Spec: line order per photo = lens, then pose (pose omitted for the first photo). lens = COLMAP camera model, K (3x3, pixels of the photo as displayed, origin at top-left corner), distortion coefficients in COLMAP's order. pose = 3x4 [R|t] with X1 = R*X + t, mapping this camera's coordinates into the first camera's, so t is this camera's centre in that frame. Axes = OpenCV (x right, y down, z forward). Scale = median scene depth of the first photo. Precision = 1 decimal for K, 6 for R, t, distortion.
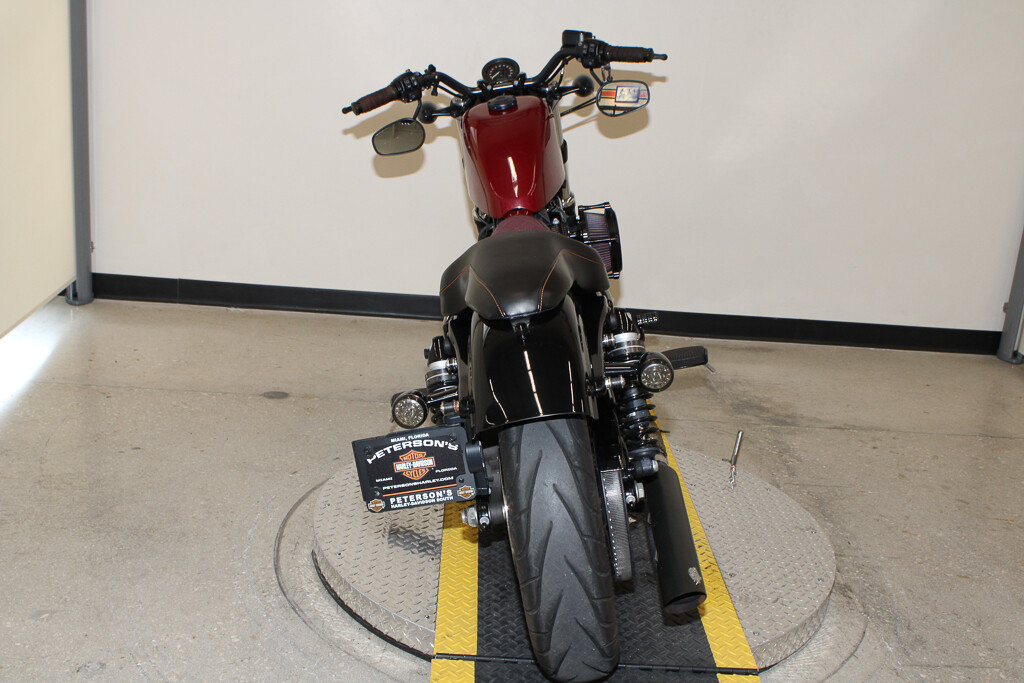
lens RADIAL K [[1161.6, 0, 512.0], [0, 1161.6, 341.5], [0, 0, 1]] dist [-0.065454, 0.054942]
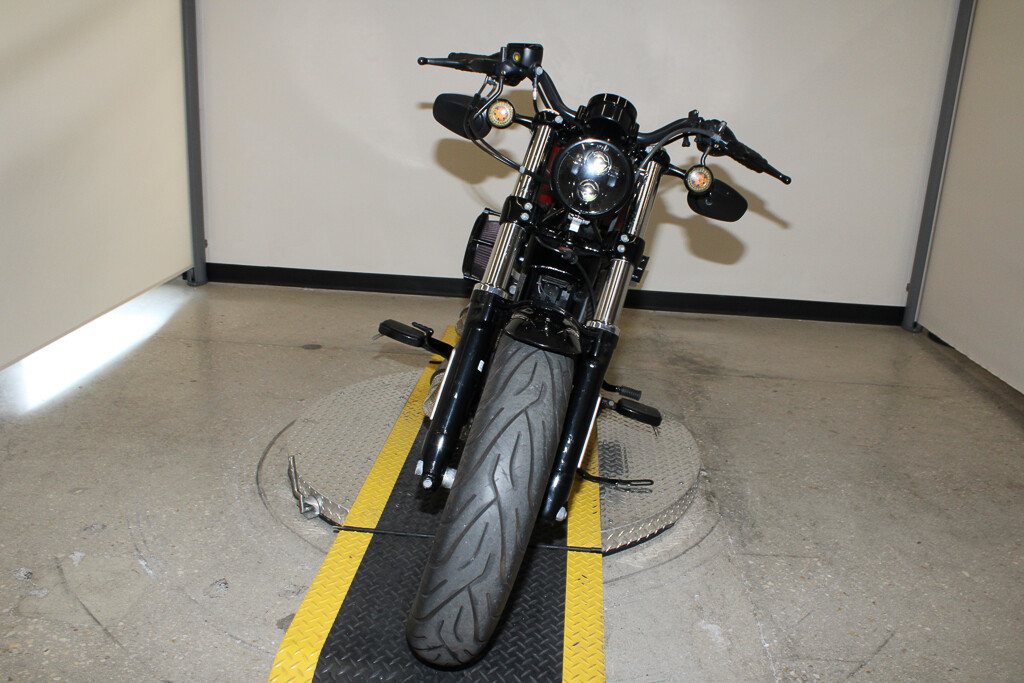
lens RADIAL K [[860.3, 0, 512.0], [0, 860.3, 341.5], [0, 0, 1]] dist [-0.154806, 0.142422]
pose [[0.992836, 0.003591, -0.119433, 0.144471], [-0.003418, 0.999993, 0.001659, 0.038475], [0.119439, -0.001239, 0.992841, 0.056238]]
